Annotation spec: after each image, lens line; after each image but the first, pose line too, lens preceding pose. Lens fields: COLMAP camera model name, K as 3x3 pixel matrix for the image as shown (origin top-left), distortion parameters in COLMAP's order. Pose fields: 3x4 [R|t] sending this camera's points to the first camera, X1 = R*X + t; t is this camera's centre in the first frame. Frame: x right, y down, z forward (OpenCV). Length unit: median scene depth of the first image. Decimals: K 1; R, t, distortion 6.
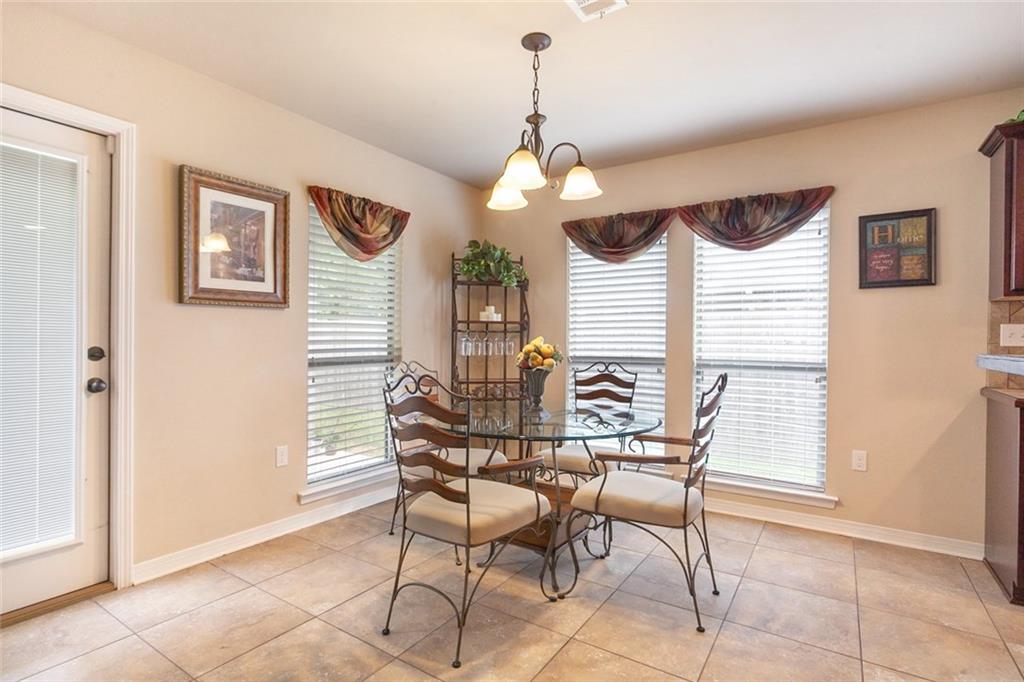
lens RADIAL K [[502.5, 0, 508.1], [0, 502.5, 346.5], [0, 0, 1]] dist [-0.001837, -0.000053]
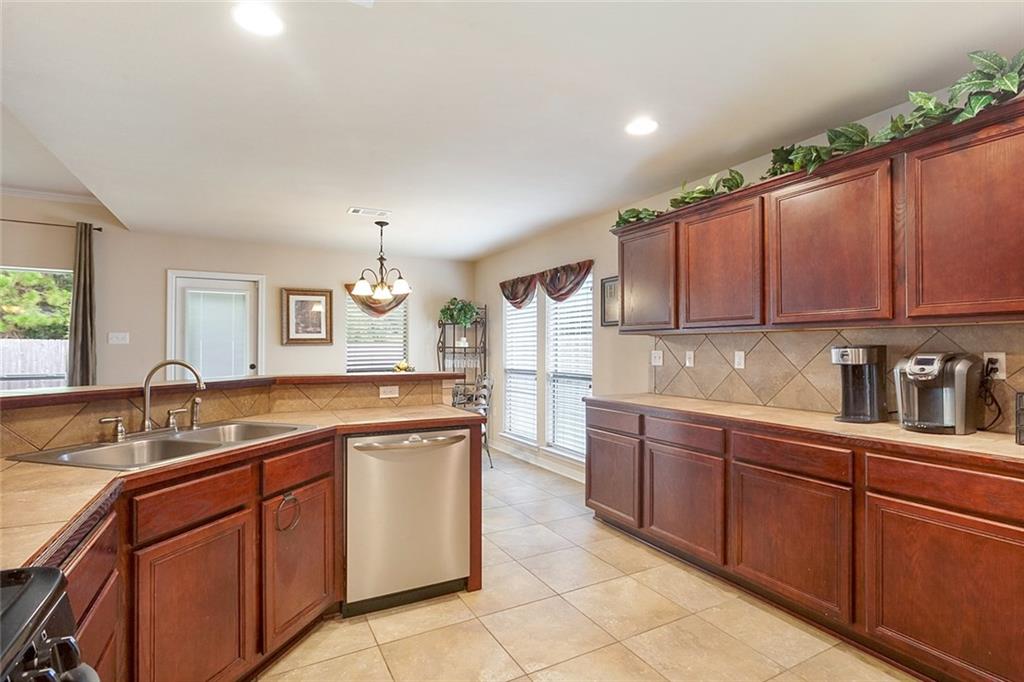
lens RADIAL K [[502.5, 0, 508.1], [0, 502.5, 346.5], [0, 0, 1]] dist [-0.001837, -0.000053]
pose [[0.881777, -0.015623, -0.471407, 1.235939], [0.004703, 0.999693, -0.024333, -0.016595], [0.471643, 0.019240, 0.881580, -0.515692]]
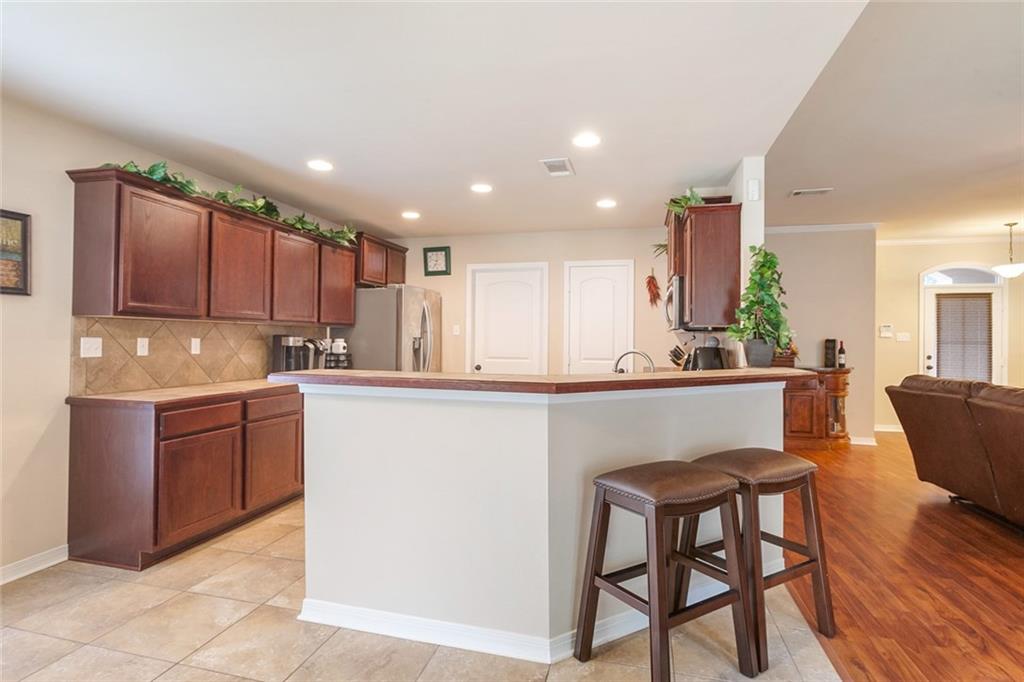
lens RADIAL K [[511.4, 0, 512.0], [0, 511.4, 341.0], [0, 0, 1]] dist [-0.001715, -0.000575]
pose [[-0.336694, -0.020901, 0.941382, -0.337399], [-0.002782, 0.999771, 0.021202, -0.054573], [-0.941610, 0.004520, -0.336675, 0.424257]]
